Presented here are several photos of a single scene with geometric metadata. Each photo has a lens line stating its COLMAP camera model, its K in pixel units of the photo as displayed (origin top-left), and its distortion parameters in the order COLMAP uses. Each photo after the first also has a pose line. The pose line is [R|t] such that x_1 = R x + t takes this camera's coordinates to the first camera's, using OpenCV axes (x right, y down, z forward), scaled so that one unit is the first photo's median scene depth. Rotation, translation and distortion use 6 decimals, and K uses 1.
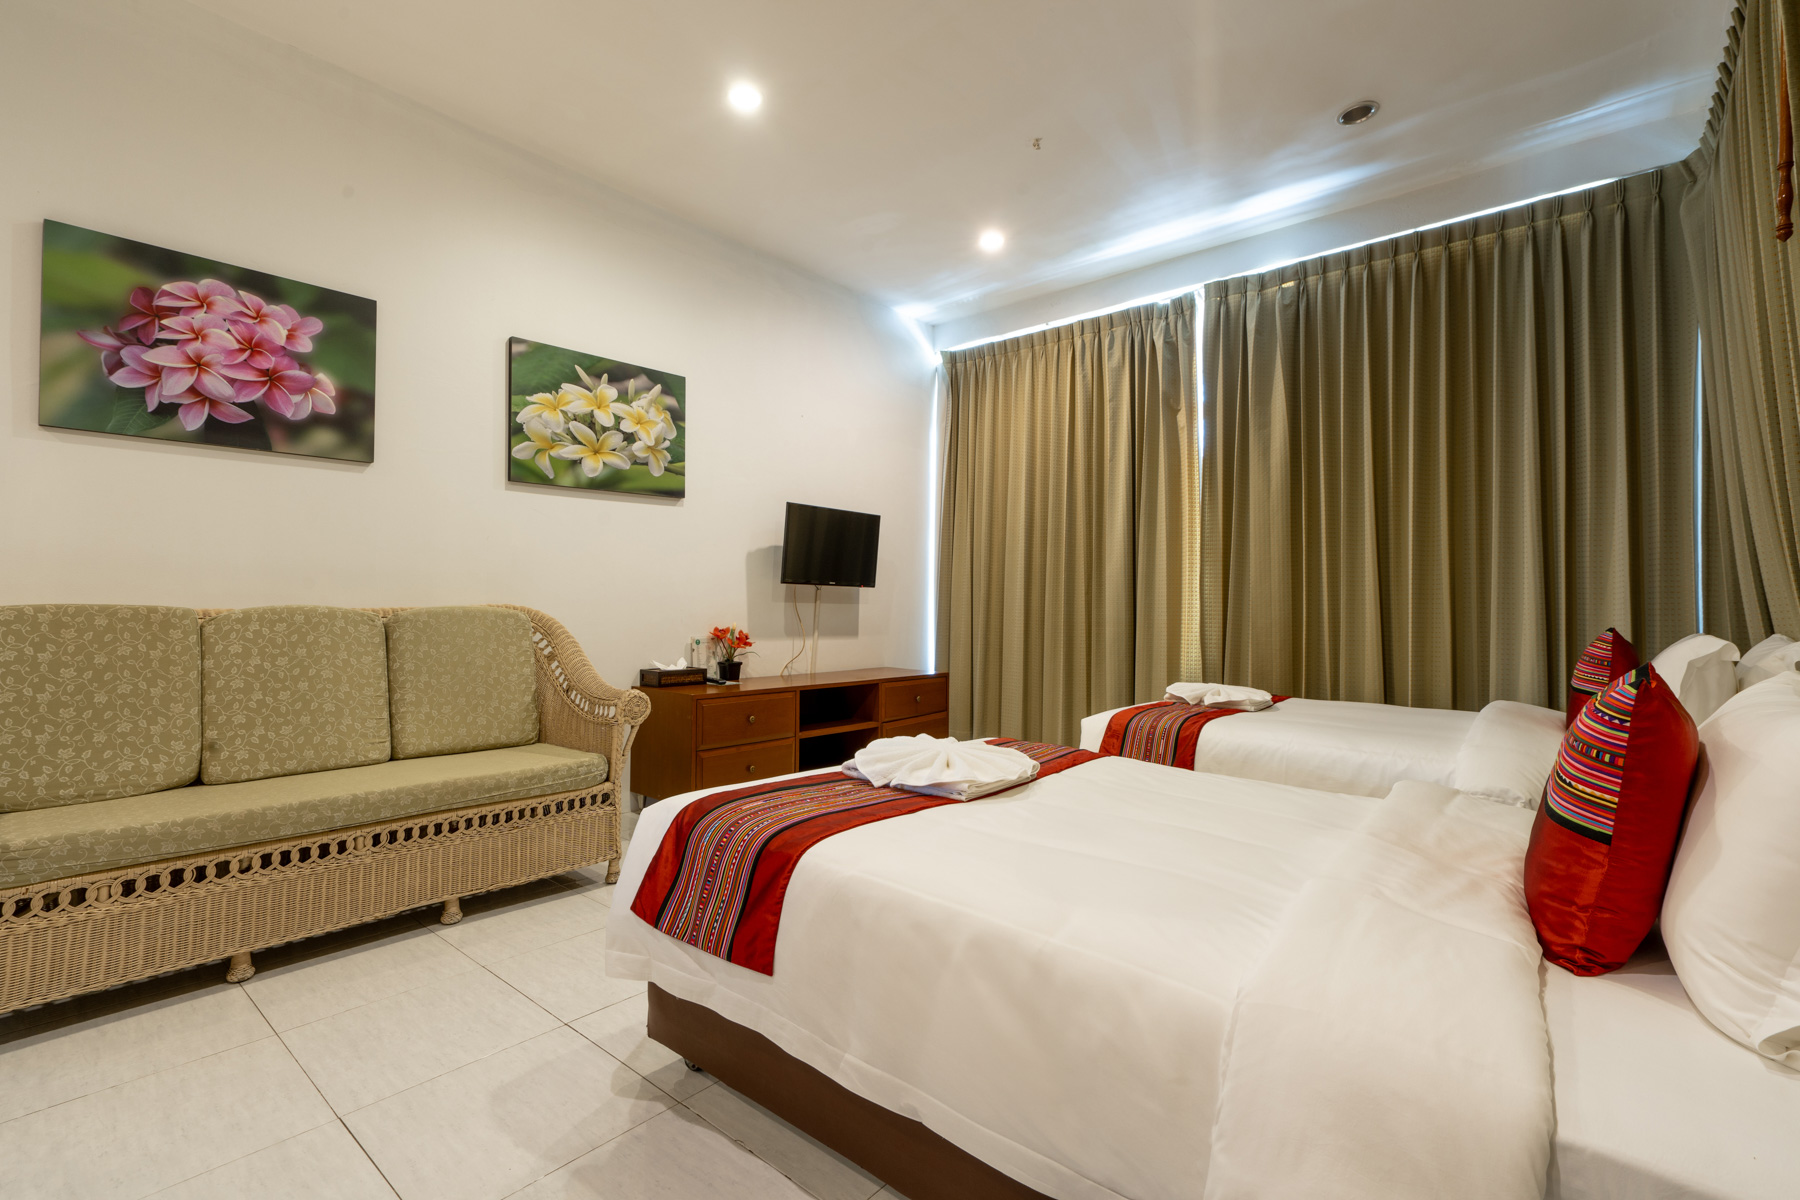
lens RADIAL K [[805.3, 0, 895.6], [0, 805.3, 585.3], [0, 0, 1]] dist [-0.009735, 0.004459]
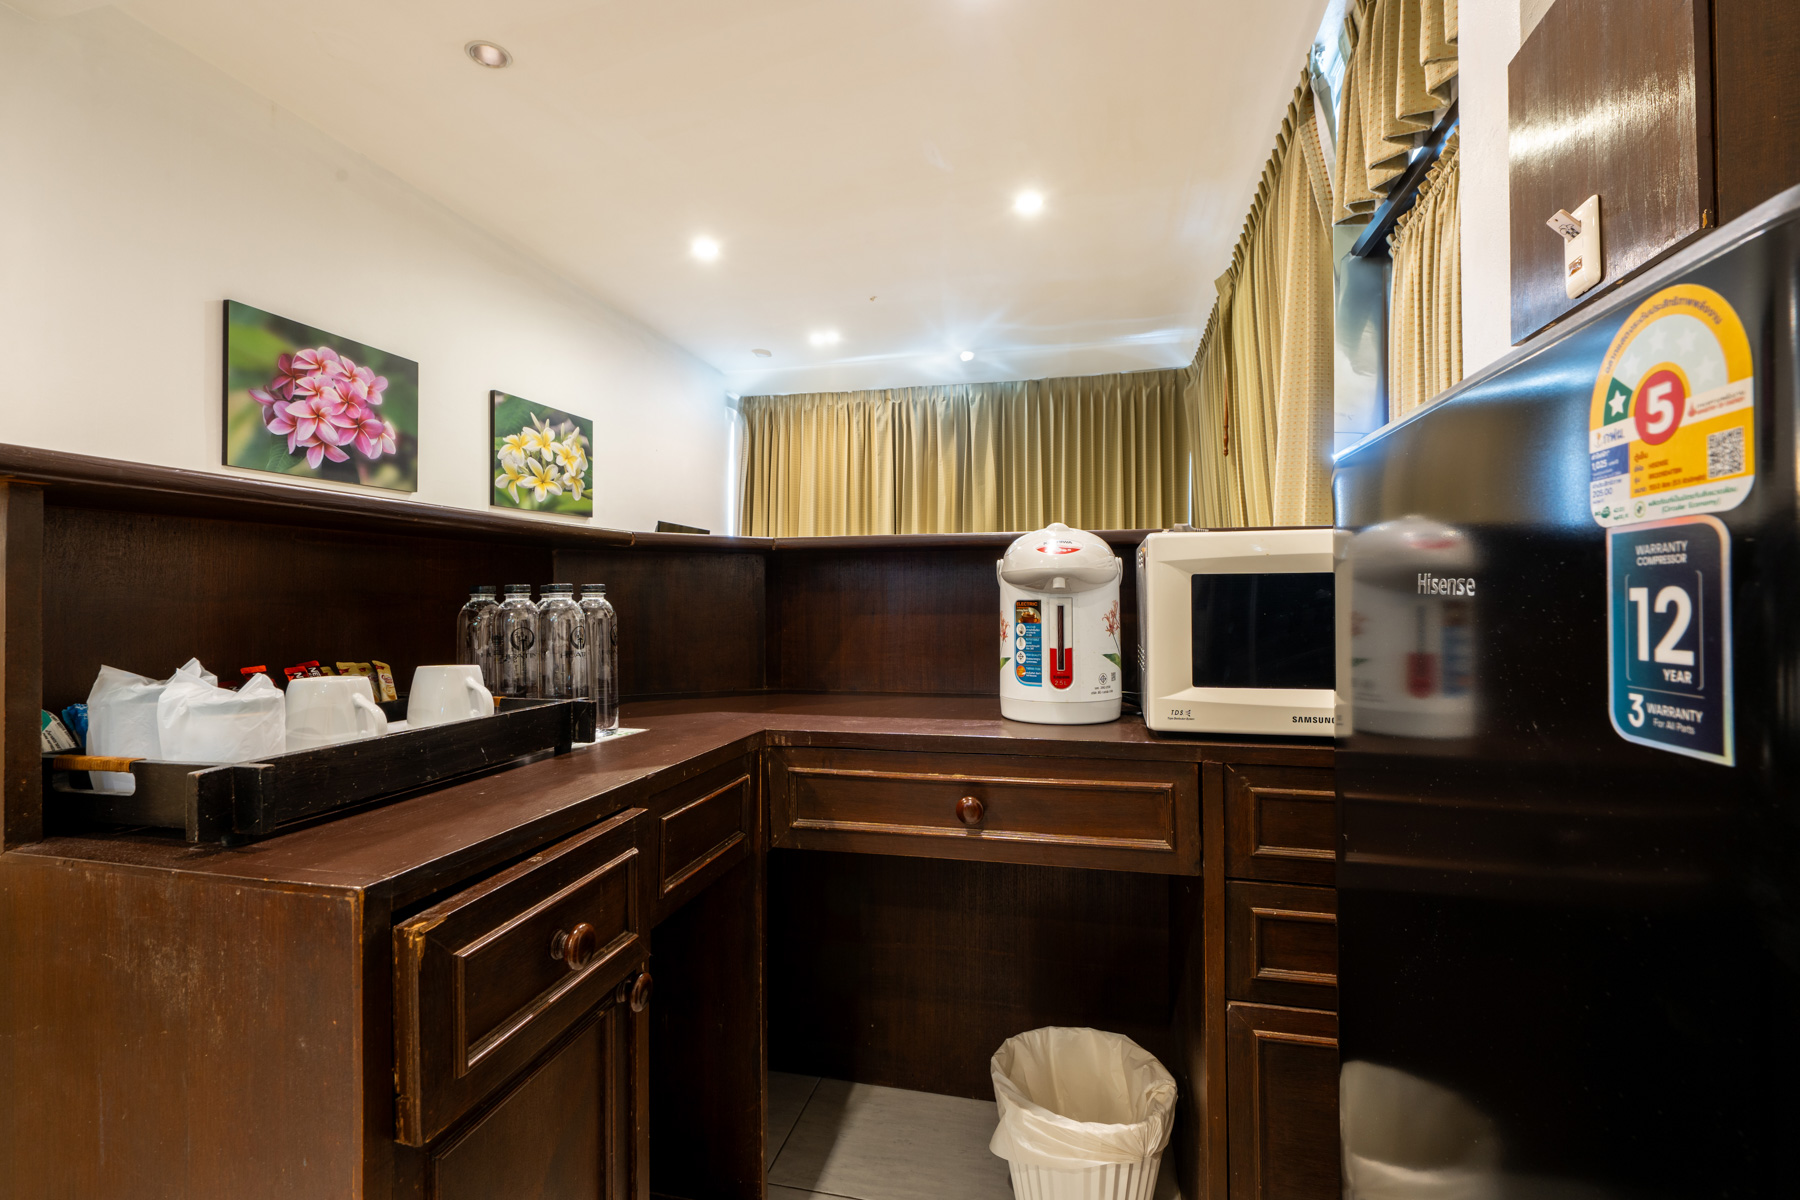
lens RADIAL K [[819.9, 0, 894.6], [0, 819.9, 585.7], [0, 0, 1]] dist [-0.003303, 0.000614]
pose [[0.892655, -0.002130, 0.450735, -0.471916], [-0.003258, 0.999932, 0.011177, -0.020174], [-0.450728, -0.011445, 0.892588, -0.401261]]
